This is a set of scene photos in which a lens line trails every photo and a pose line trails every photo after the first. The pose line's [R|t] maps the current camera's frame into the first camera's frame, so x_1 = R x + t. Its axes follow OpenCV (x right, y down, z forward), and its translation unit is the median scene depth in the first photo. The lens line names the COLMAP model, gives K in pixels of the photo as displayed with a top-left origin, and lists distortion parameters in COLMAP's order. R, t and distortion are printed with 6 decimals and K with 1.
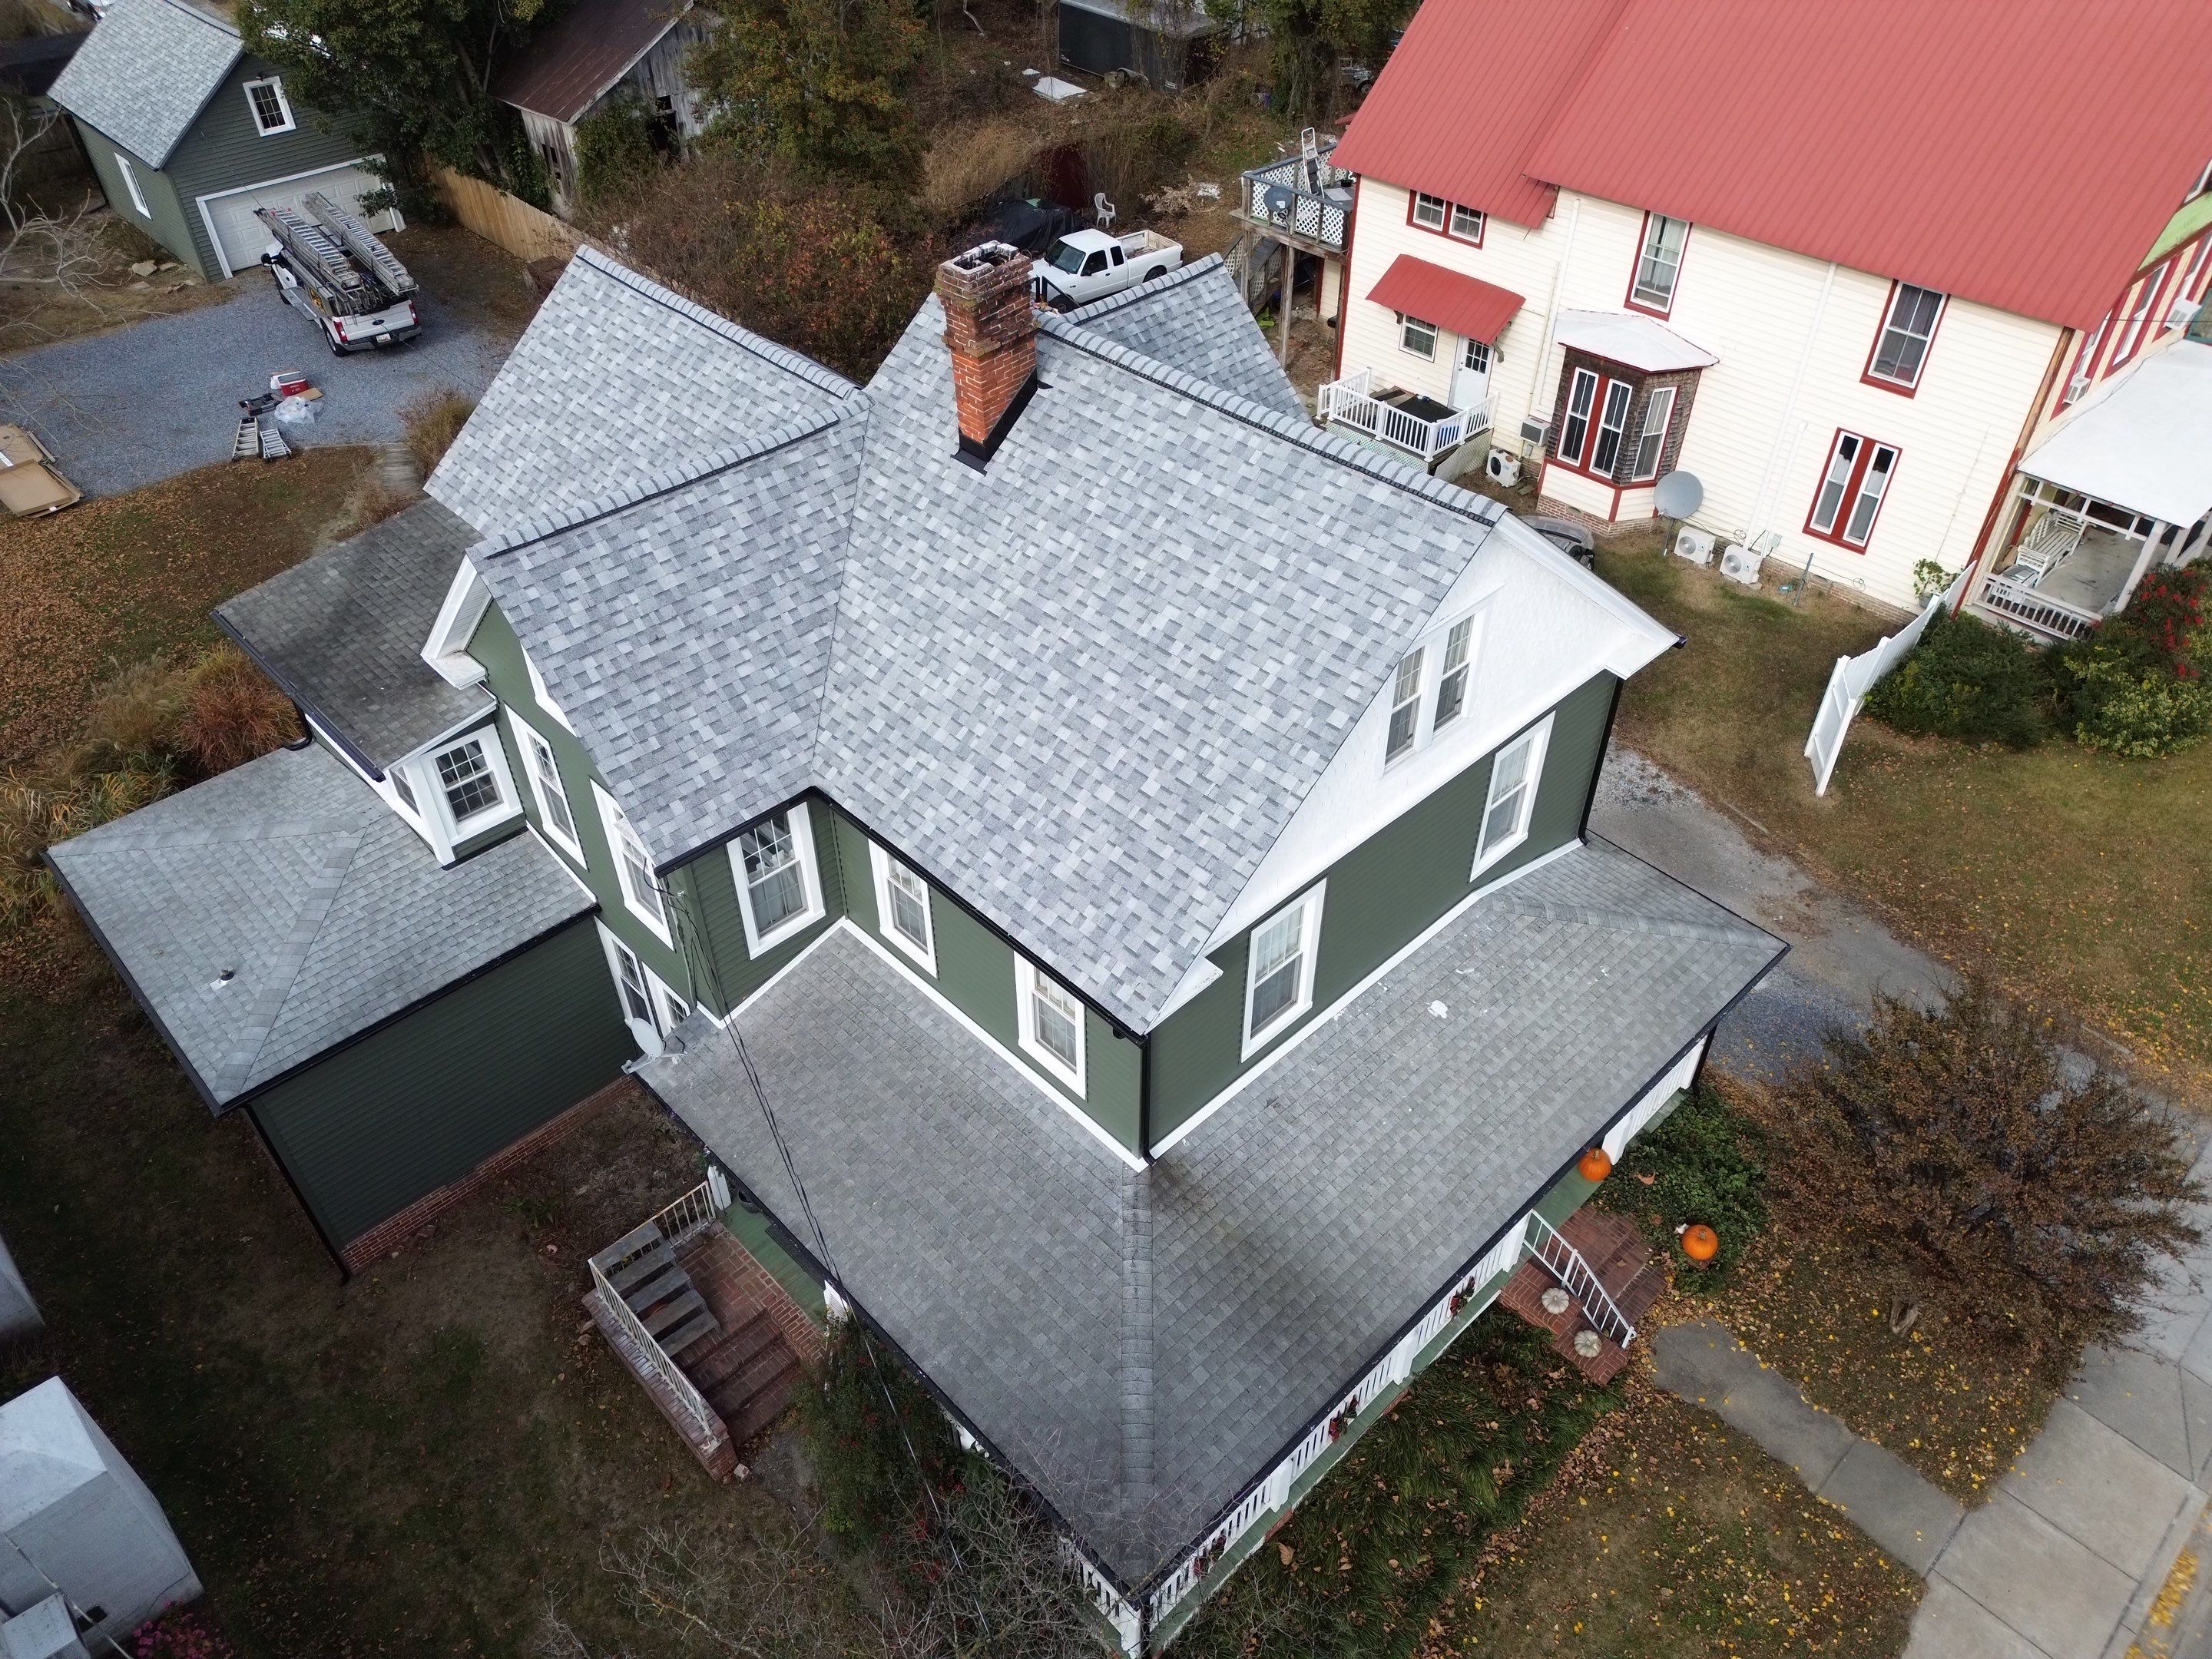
lens RADIAL K [[1576.2, 0, 1104.9], [0, 1576.2, 841.8], [0, 0, 1]] dist [0.052840, -0.026936]
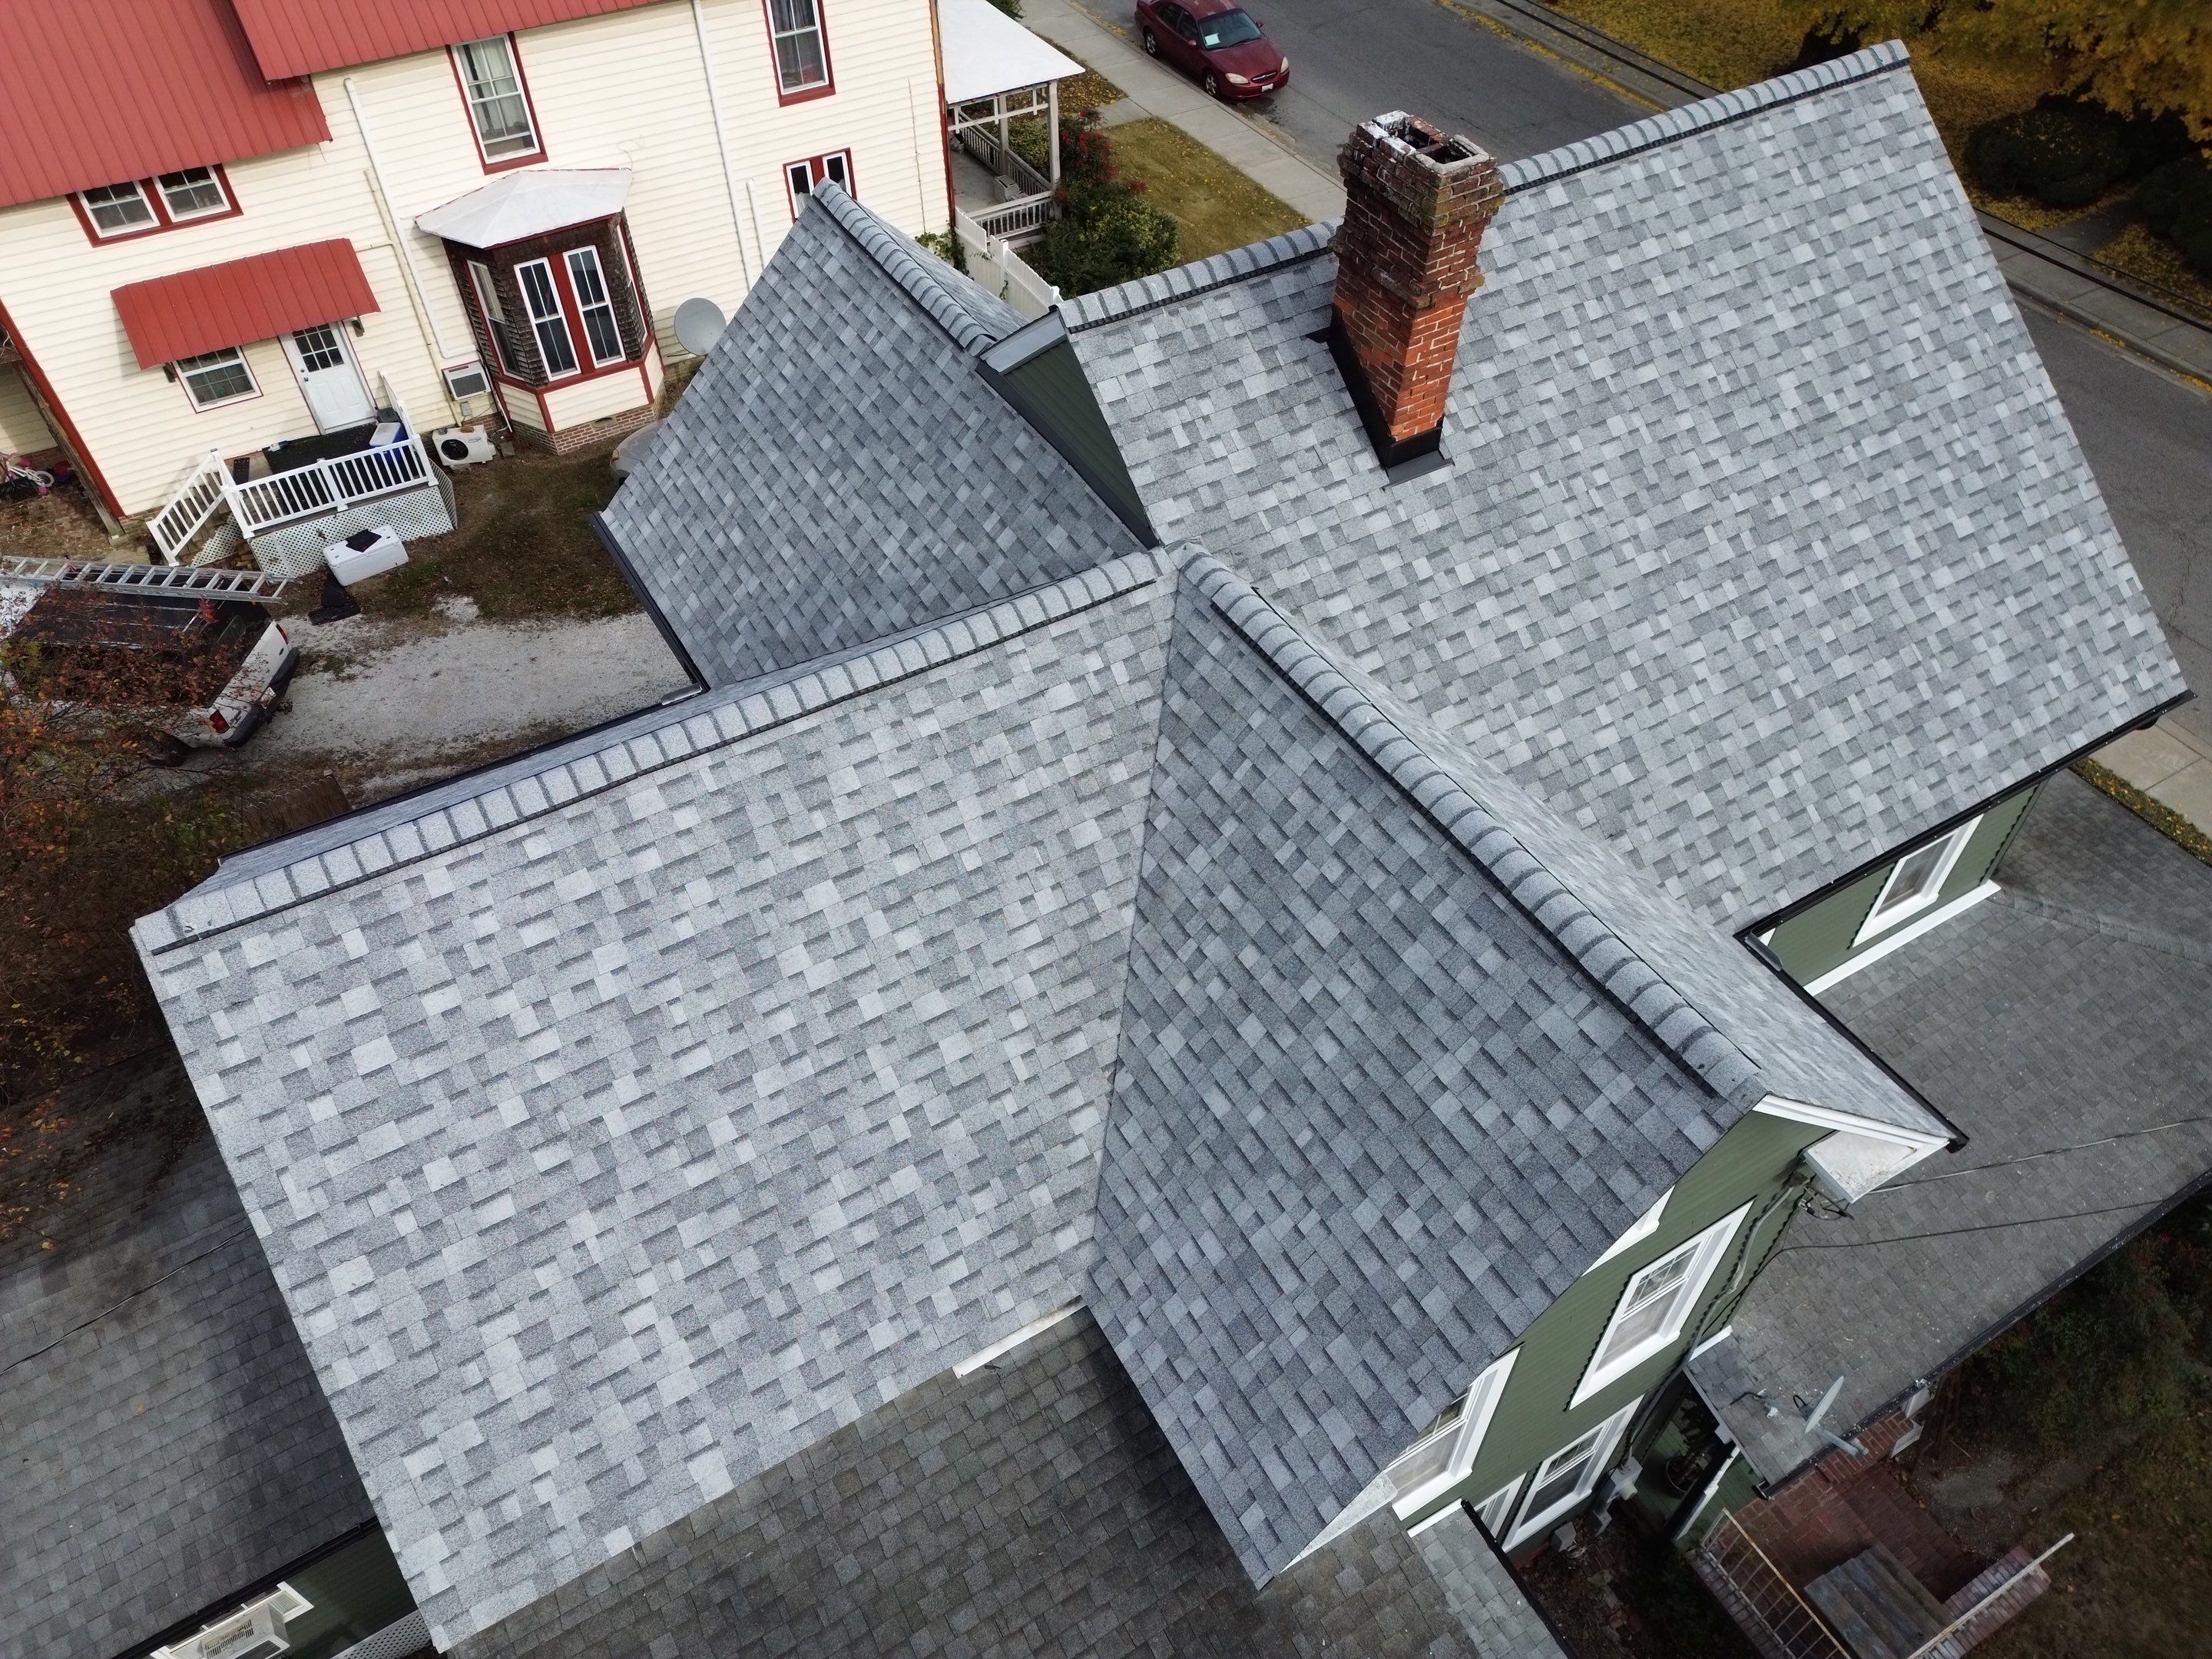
lens RADIAL K [[1576.2, 0, 1105.2], [0, 1576.2, 820.4], [0, 0, 1]] dist [0.052840, -0.026936]
pose [[0.228833, -0.702079, 0.674329, -0.371057], [0.648342, 0.626637, 0.432411, -0.294349], [-0.726146, 0.338246, 0.598583, 0.441209]]
